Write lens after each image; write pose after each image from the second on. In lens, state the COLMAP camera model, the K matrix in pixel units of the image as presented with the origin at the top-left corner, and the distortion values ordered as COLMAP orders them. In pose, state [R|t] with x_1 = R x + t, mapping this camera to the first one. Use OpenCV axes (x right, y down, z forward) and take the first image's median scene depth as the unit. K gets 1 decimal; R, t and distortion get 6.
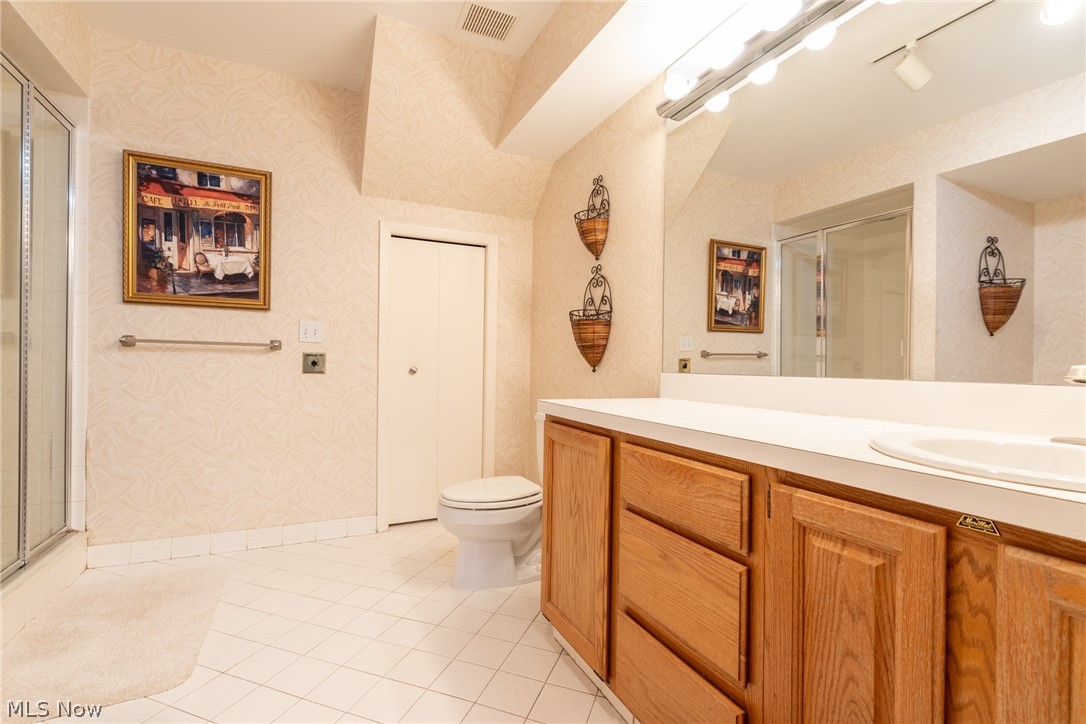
lens RADIAL K [[475.3, 0, 533.2], [0, 475.3, 362.2], [0, 0, 1]] dist [0.003589, -0.000318]
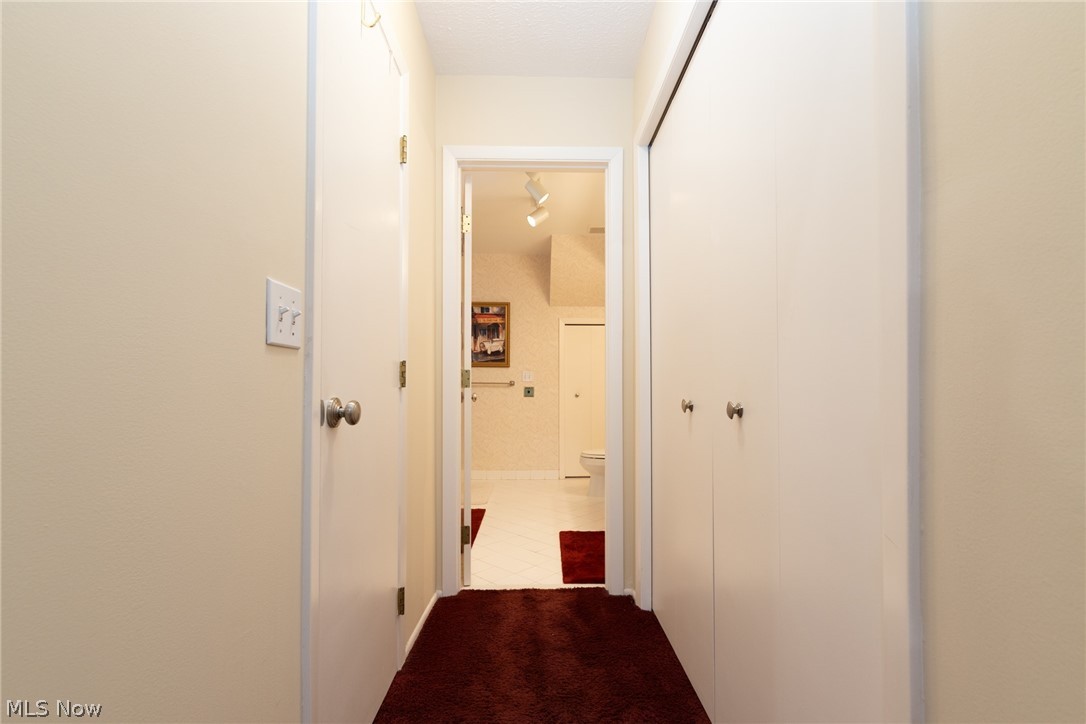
lens RADIAL K [[475.3, 0, 557.9], [0, 475.3, 386.9], [0, 0, 1]] dist [0.003589, -0.000318]
pose [[0.924214, -0.014363, -0.381605, 0.458180], [0.010862, 0.999877, -0.011327, 0.005443], [0.381720, 0.006324, 0.924256, -0.886486]]
